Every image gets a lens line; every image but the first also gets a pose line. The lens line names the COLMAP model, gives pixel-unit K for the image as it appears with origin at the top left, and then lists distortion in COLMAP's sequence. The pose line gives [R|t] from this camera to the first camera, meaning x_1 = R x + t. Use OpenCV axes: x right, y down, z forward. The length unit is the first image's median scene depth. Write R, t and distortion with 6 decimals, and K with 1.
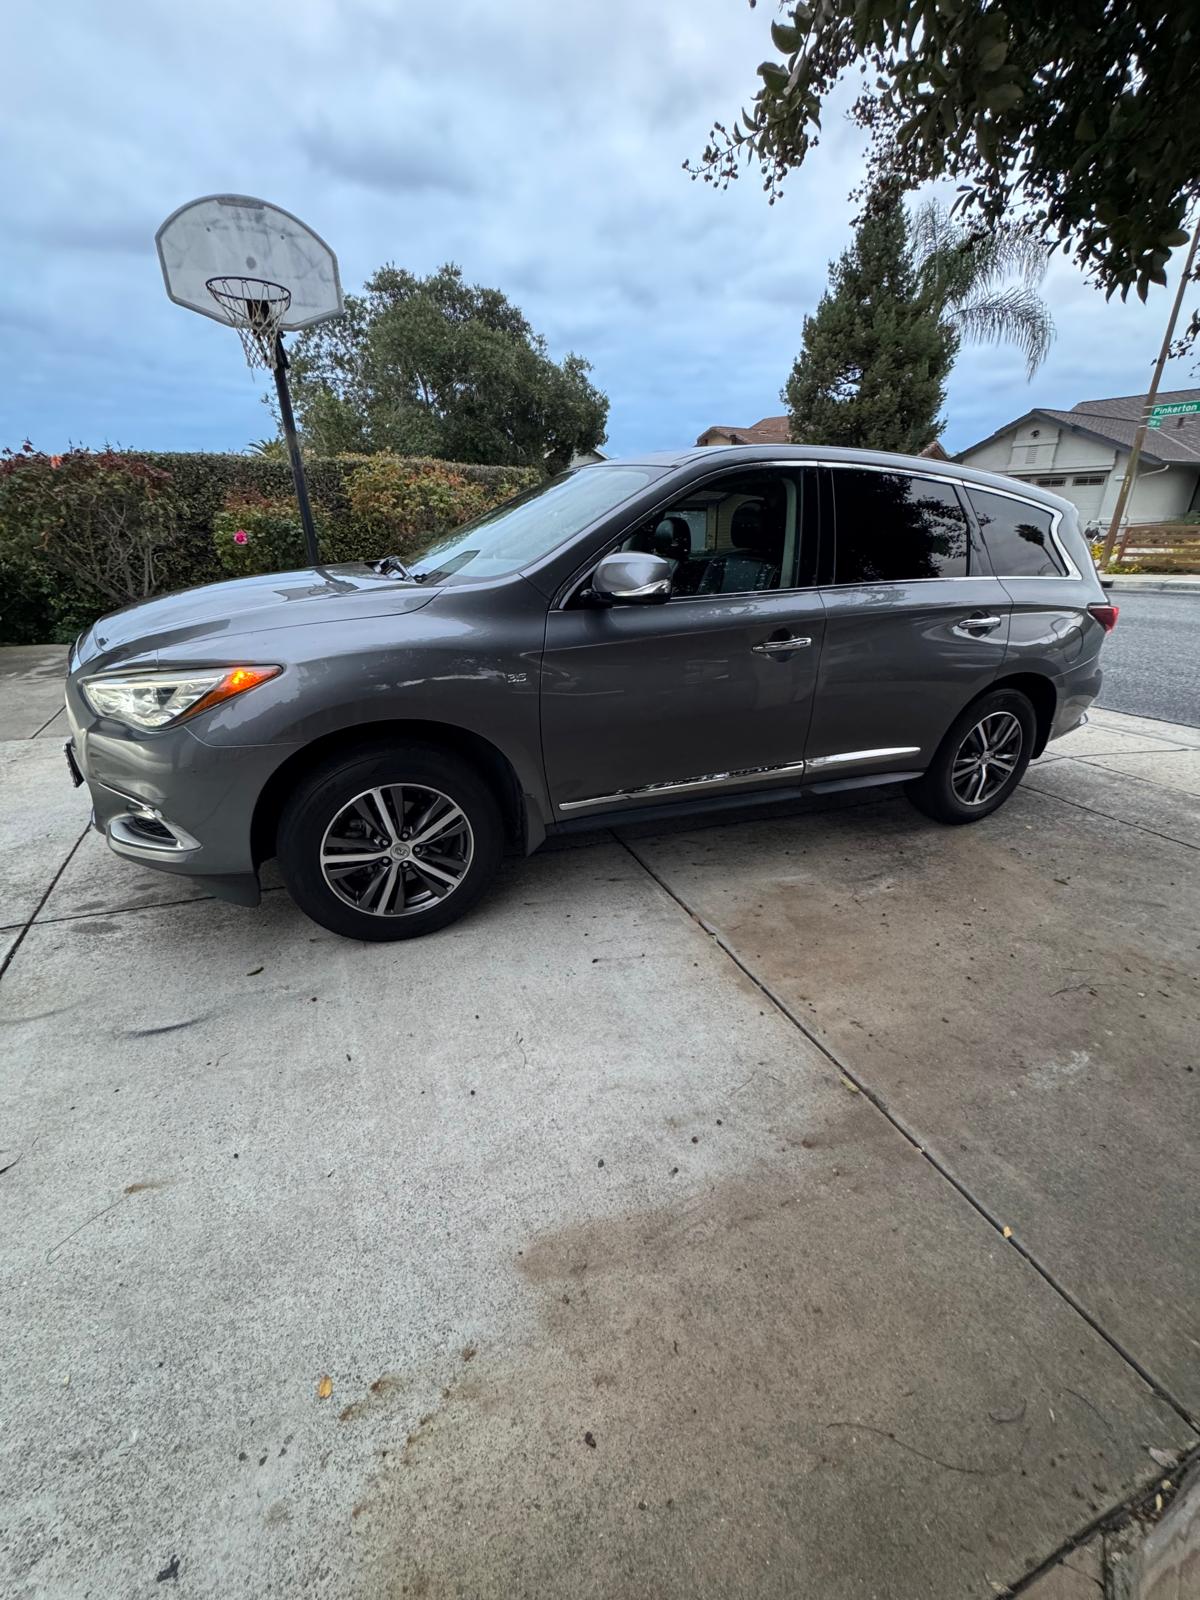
lens RADIAL K [[636.0, 0, 602.6], [0, 636.0, 797.6], [0, 0, 1]] dist [-0.001388, -0.000527]
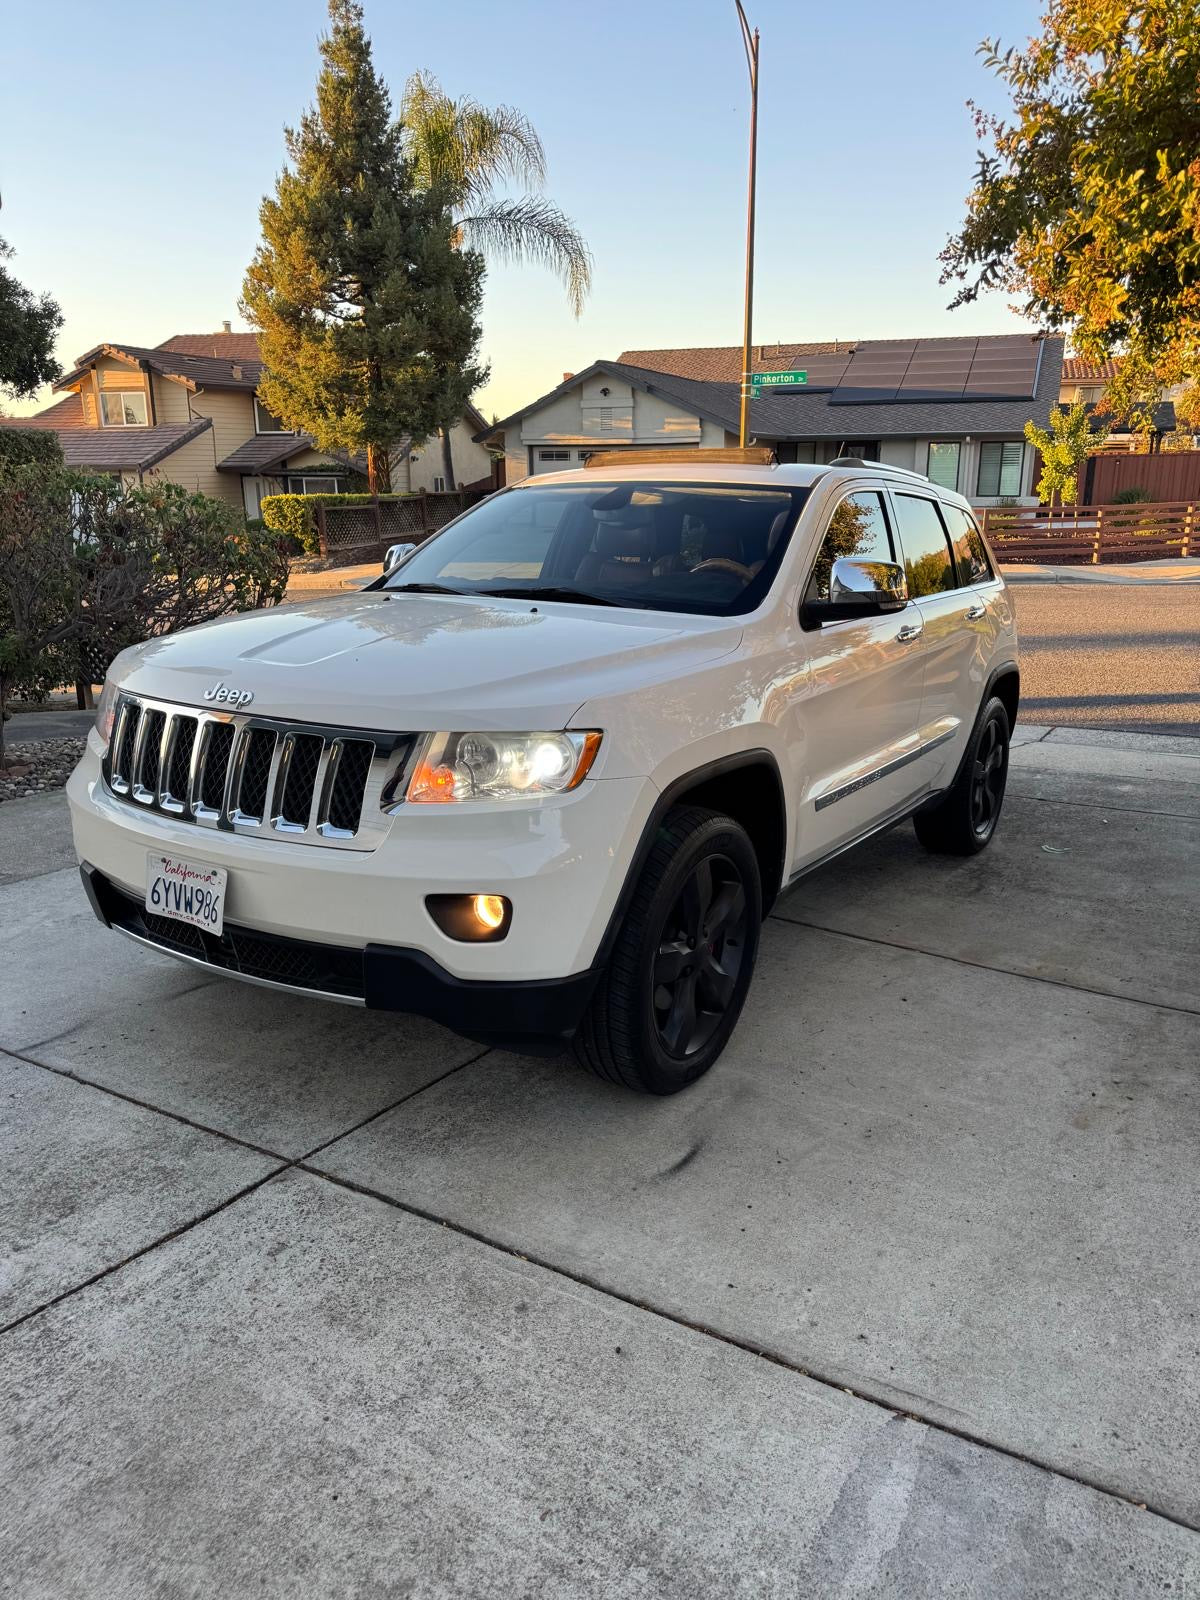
lens RADIAL K [[1156.3, 0, 605.0], [0, 1156.3, 794.1], [0, 0, 1]] dist [0.039147, -0.047113]
pose [[0.815118, -0.143527, 0.561233, -0.149932], [0.230219, 0.969289, -0.086482, 0.001493], [-0.531584, 0.199699, 0.823128, -0.025258]]
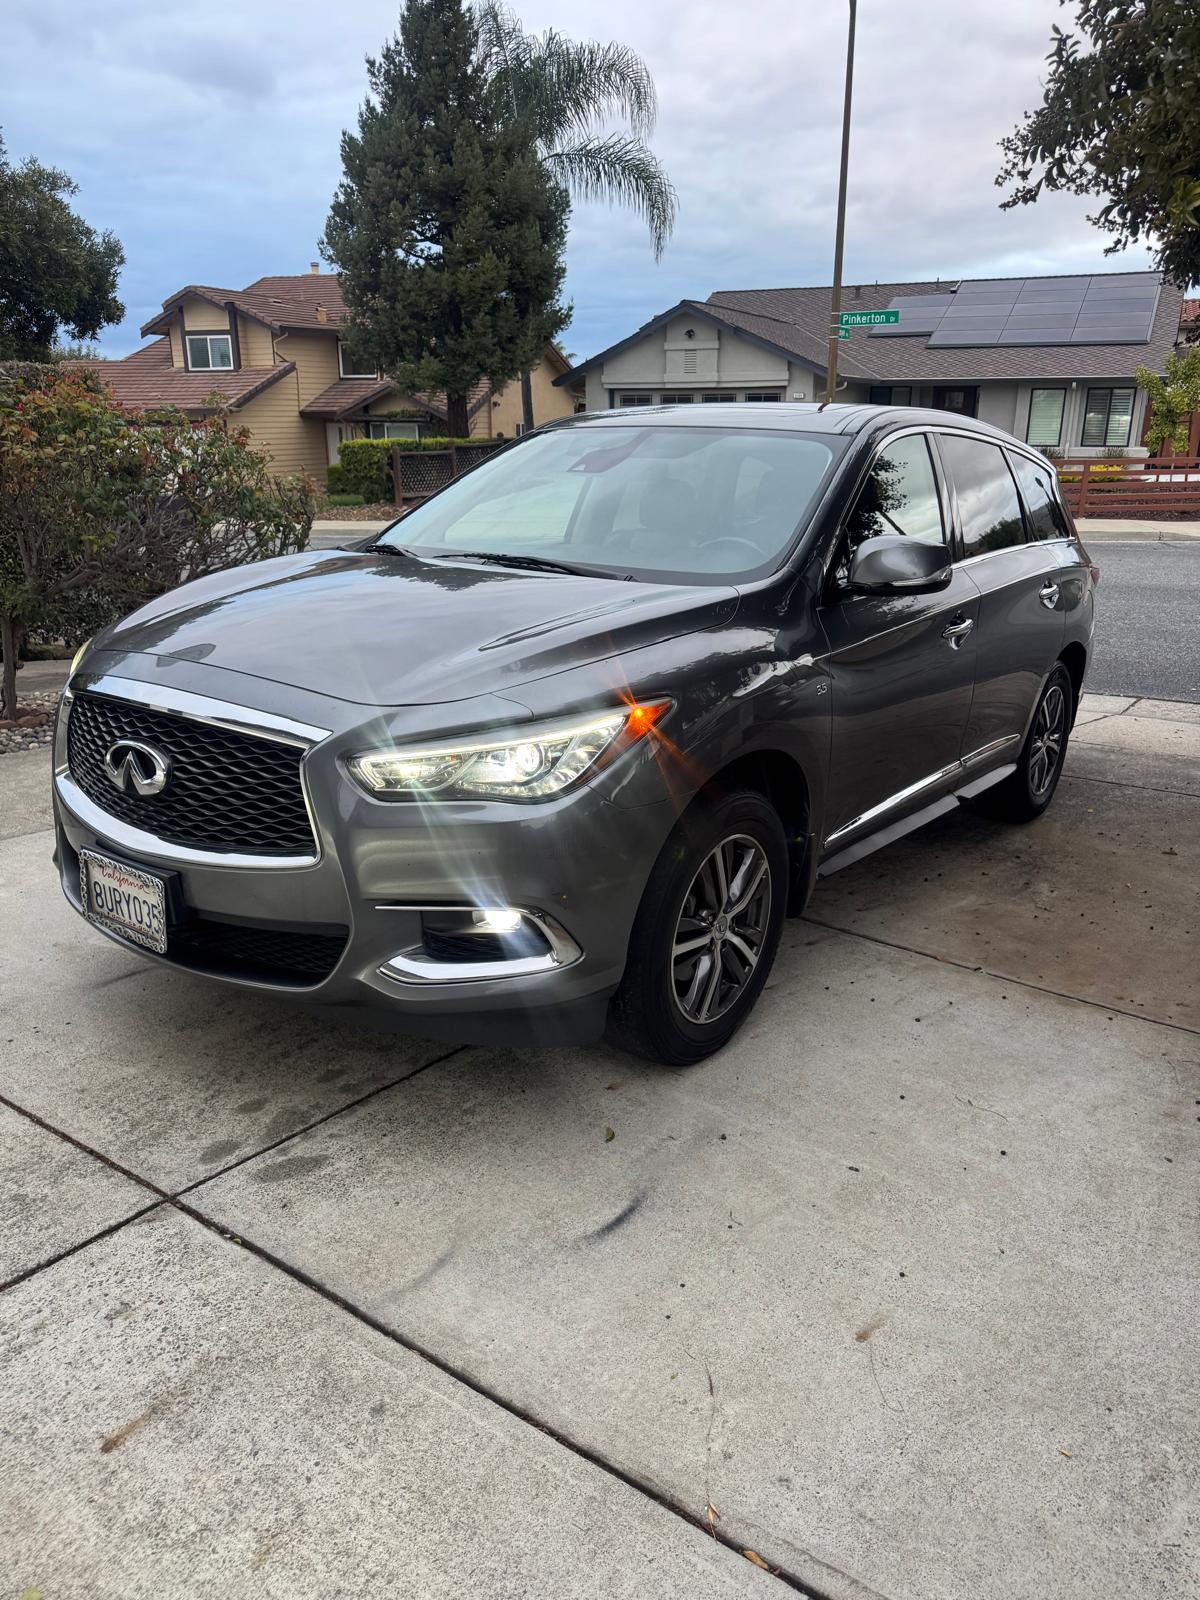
lens RADIAL K [[1157.8, 0, 600.0], [0, 1157.8, 800.0], [0, 0, 1]] dist [0.010081, -0.006512]
pose [[0.860216, -0.143721, 0.489257, -0.122791], [0.196381, 0.978826, -0.057744, -0.001408], [-0.470599, 0.145753, 0.870226, -0.015342]]
